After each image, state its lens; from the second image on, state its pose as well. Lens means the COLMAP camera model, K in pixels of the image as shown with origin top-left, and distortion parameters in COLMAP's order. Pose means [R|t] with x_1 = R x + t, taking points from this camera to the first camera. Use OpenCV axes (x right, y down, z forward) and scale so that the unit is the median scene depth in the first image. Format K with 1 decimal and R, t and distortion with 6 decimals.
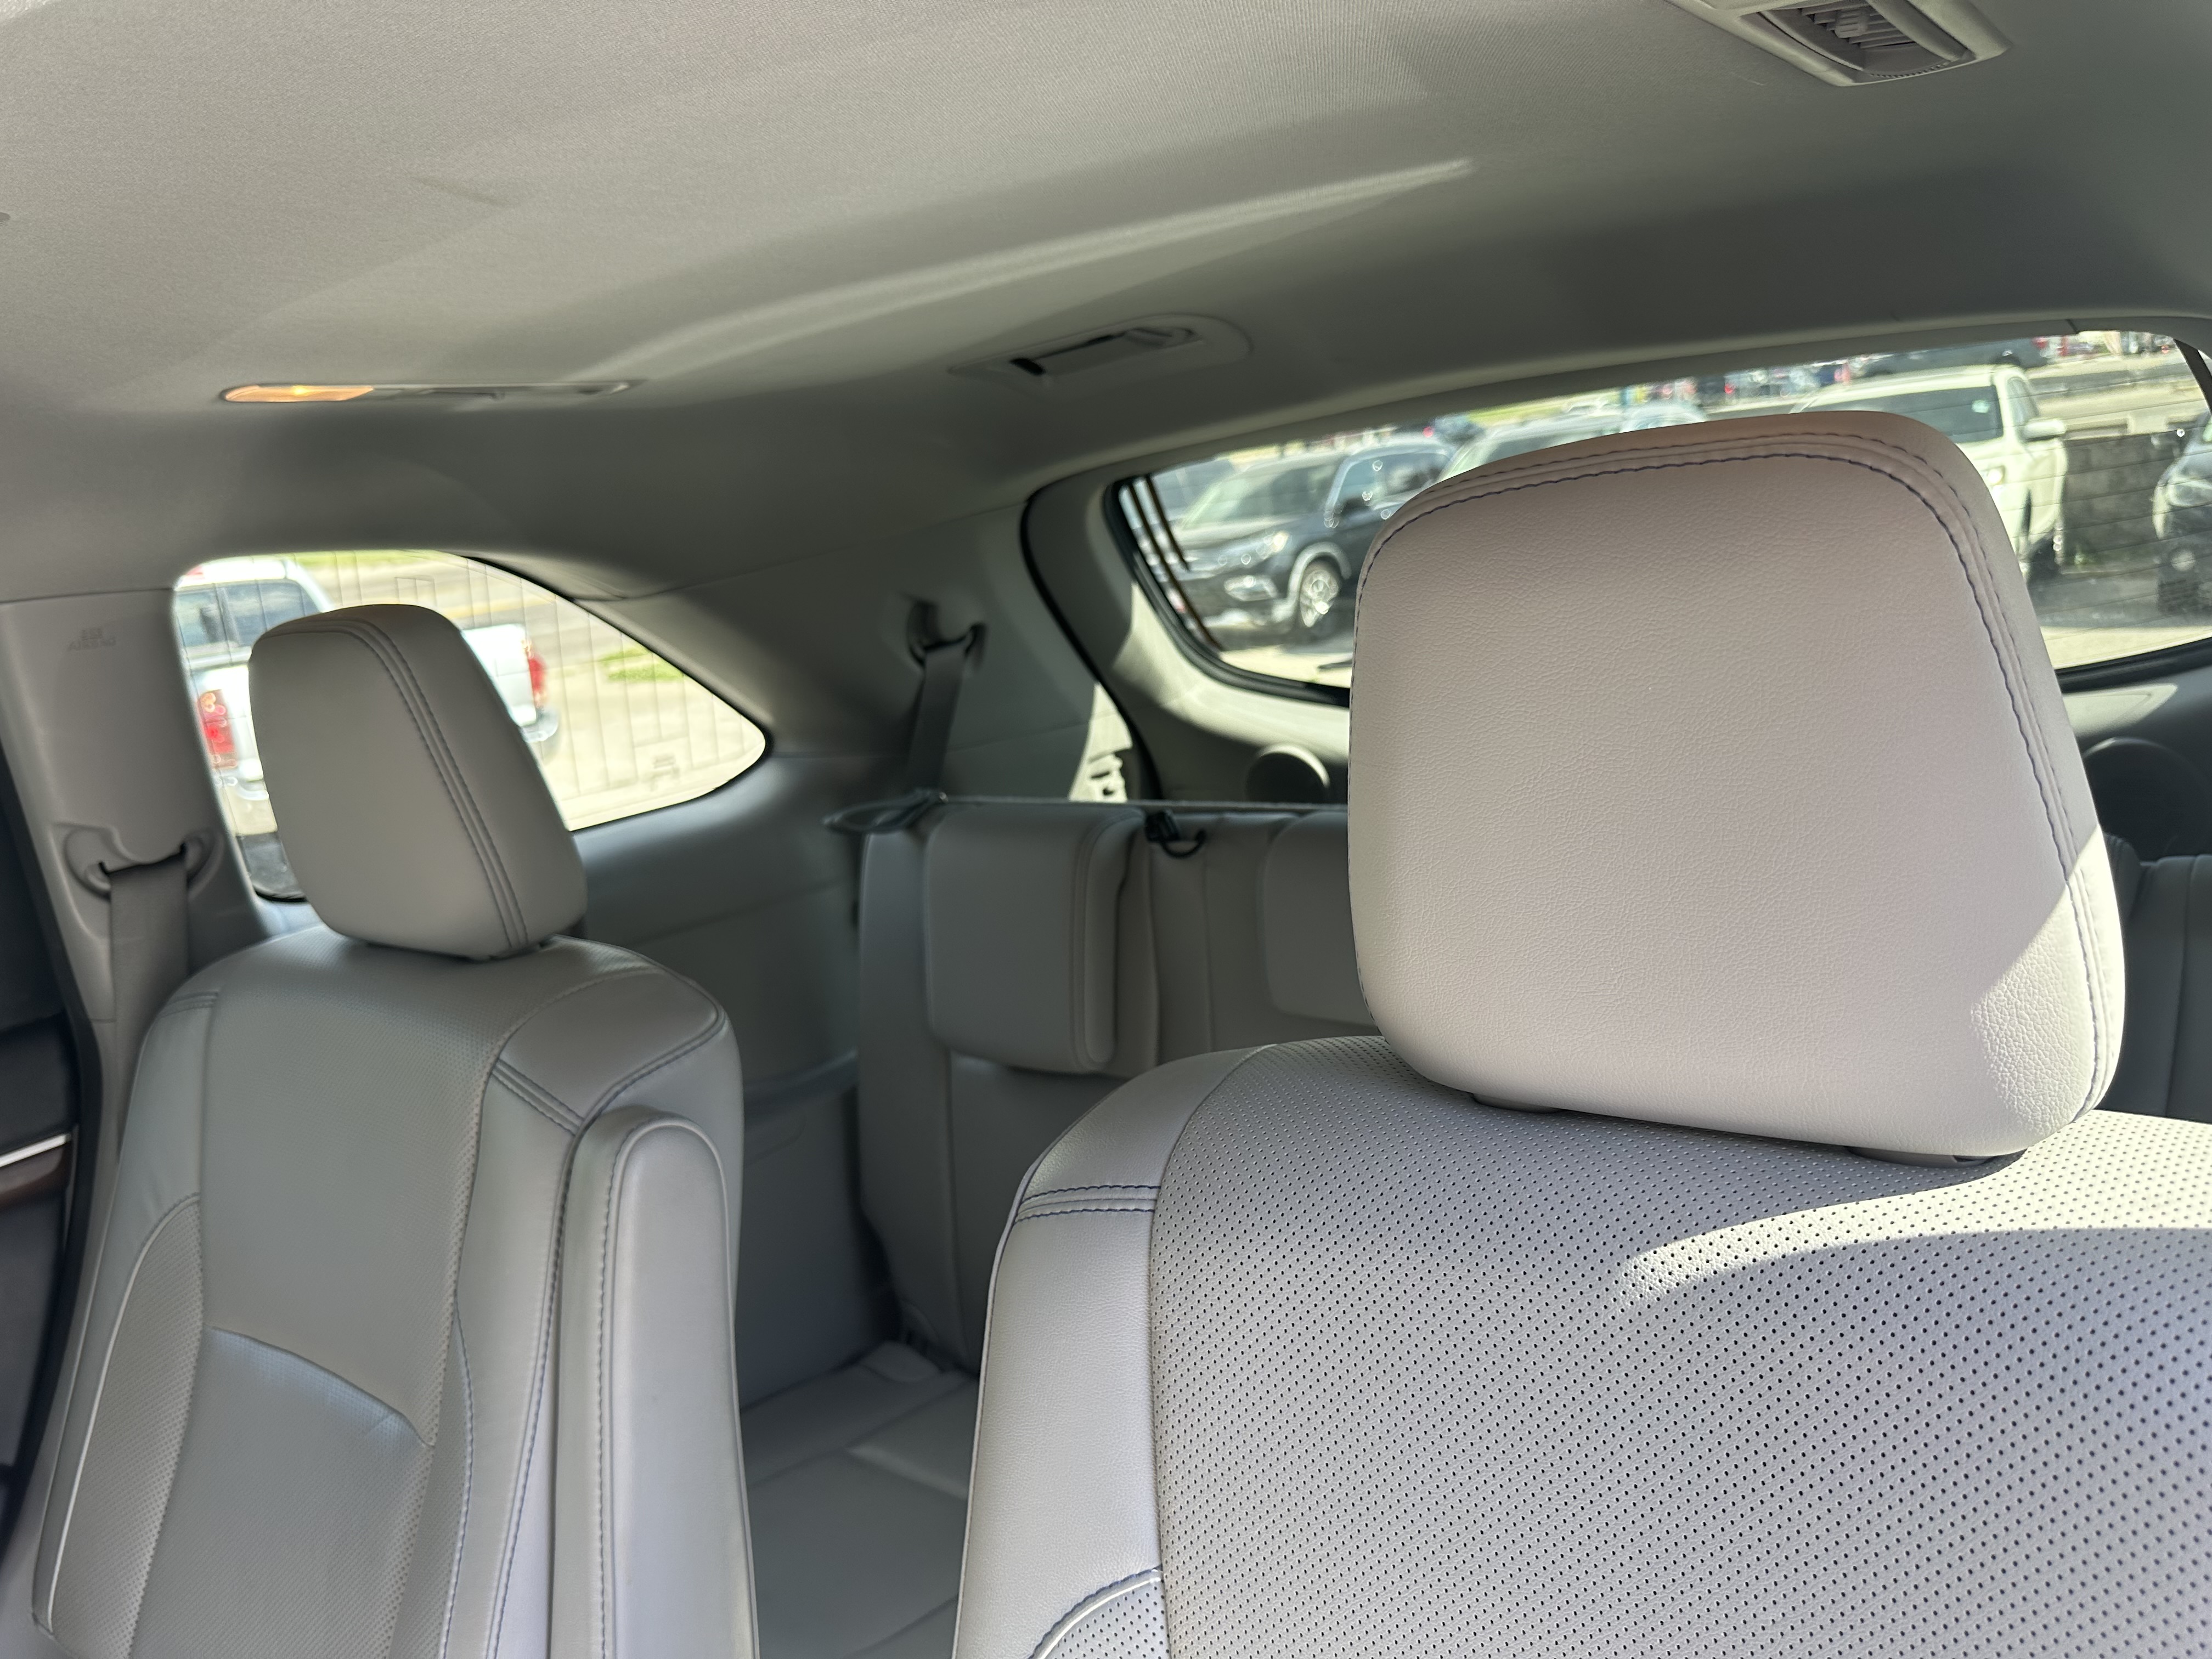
lens RADIAL K [[1584.6, 0, 1098.6], [0, 1584.6, 817.0], [0, 0, 1]] dist [0.001698, -0.008553]
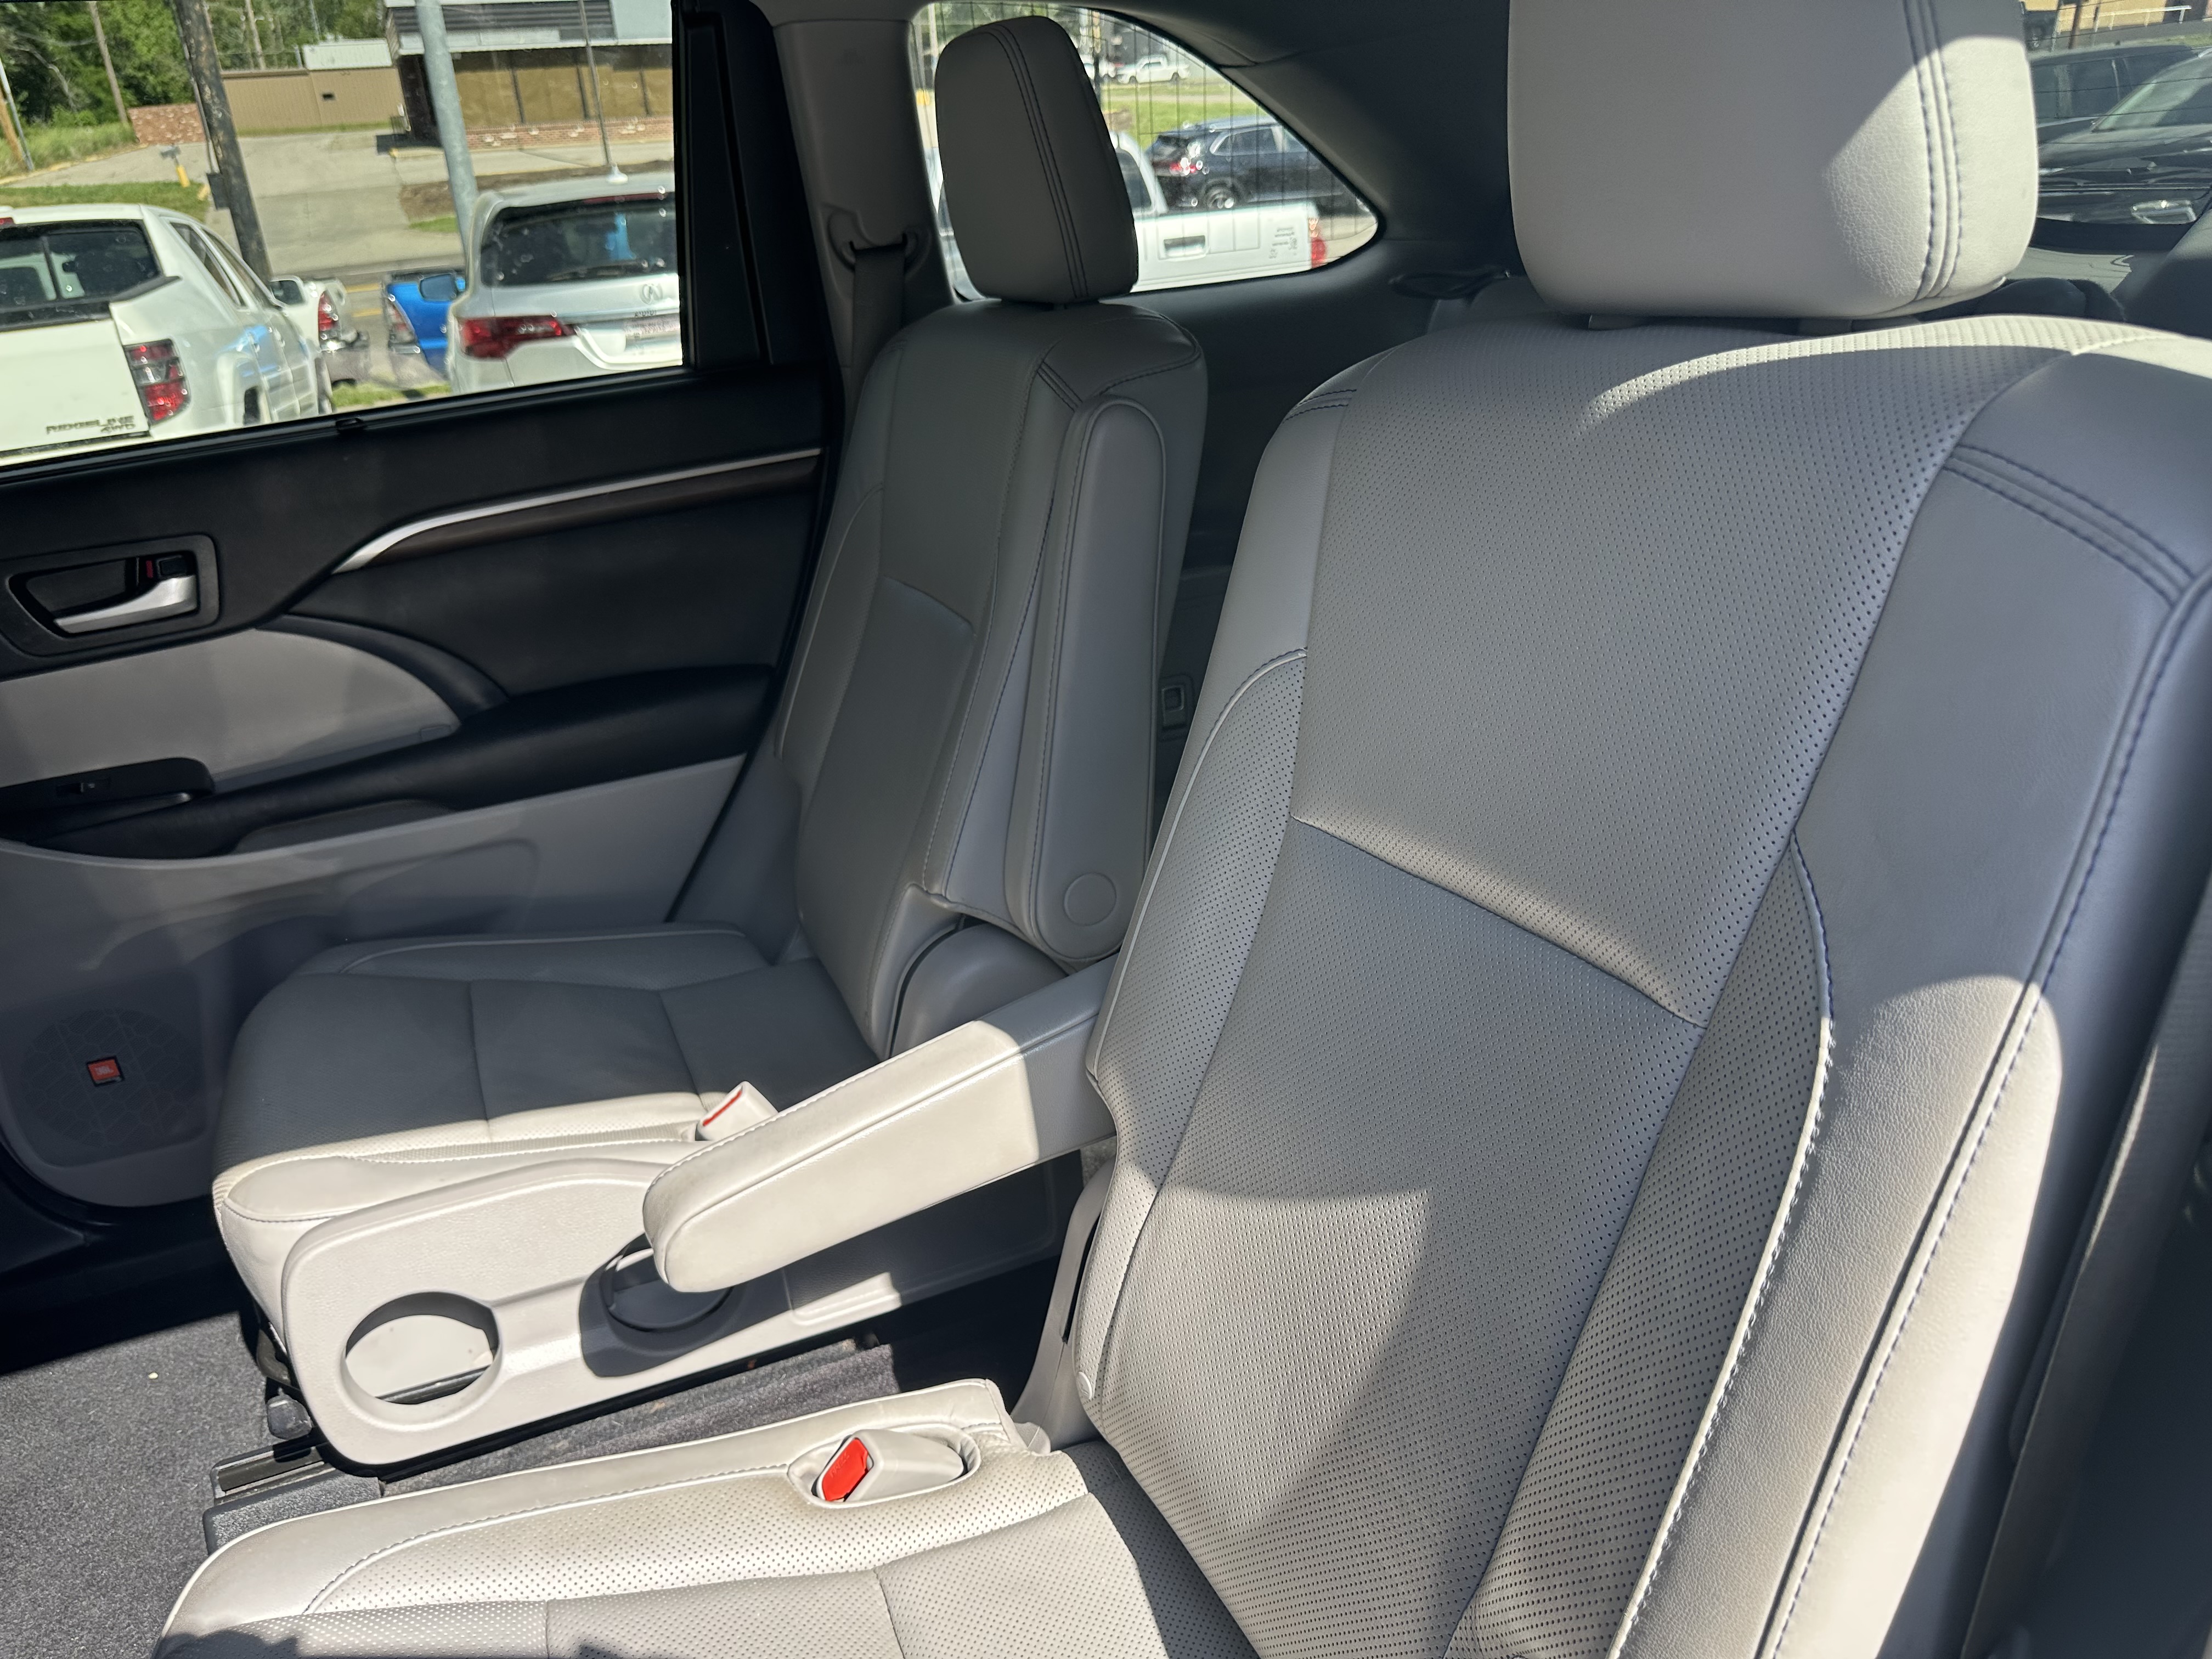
lens RADIAL K [[1584.6, 0, 1098.6], [0, 1584.6, 817.0], [0, 0, 1]] dist [0.001698, -0.008553]
pose [[0.880261, 0.217507, -0.421701, 0.253408], [-0.117320, 0.960921, 0.250734, 0.138772], [0.459757, -0.171238, 0.871379, -0.193827]]
